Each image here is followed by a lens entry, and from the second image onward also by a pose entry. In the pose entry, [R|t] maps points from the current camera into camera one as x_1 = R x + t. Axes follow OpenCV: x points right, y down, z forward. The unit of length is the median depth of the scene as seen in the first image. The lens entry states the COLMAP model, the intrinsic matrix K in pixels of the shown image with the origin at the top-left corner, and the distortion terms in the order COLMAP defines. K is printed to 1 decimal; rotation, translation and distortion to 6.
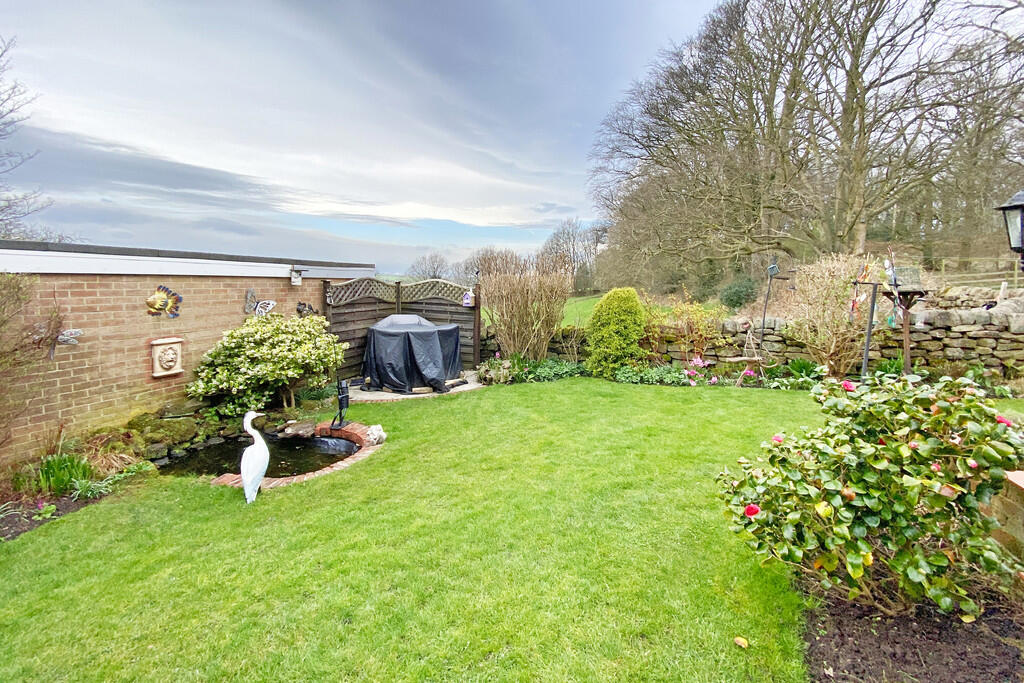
lens RADIAL K [[413.3, 0, 511.7], [0, 413.3, 286.7], [0, 0, 1]] dist [-0.006844, -0.001284]
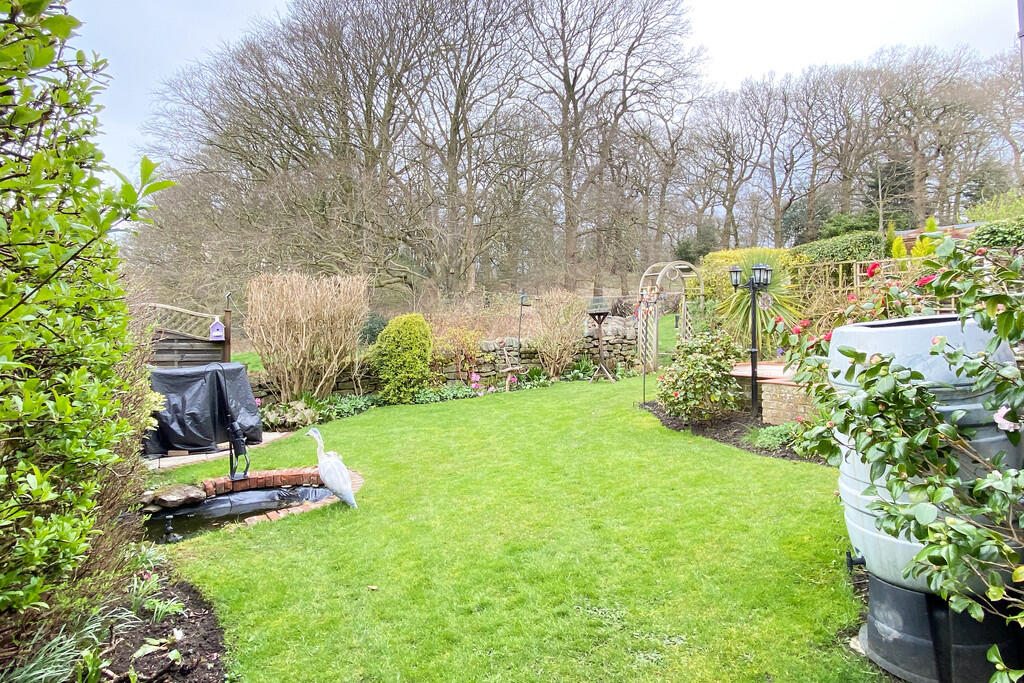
lens RADIAL K [[579.4, 0, 508.2], [0, 579.4, 342.9], [0, 0, 1]] dist [0.008141, -0.005181]
pose [[0.641723, -0.037787, 0.766005, -0.712592], [0.024115, 0.999286, 0.029093, 0.041835], [-0.766557, -0.000198, 0.642176, -0.098564]]
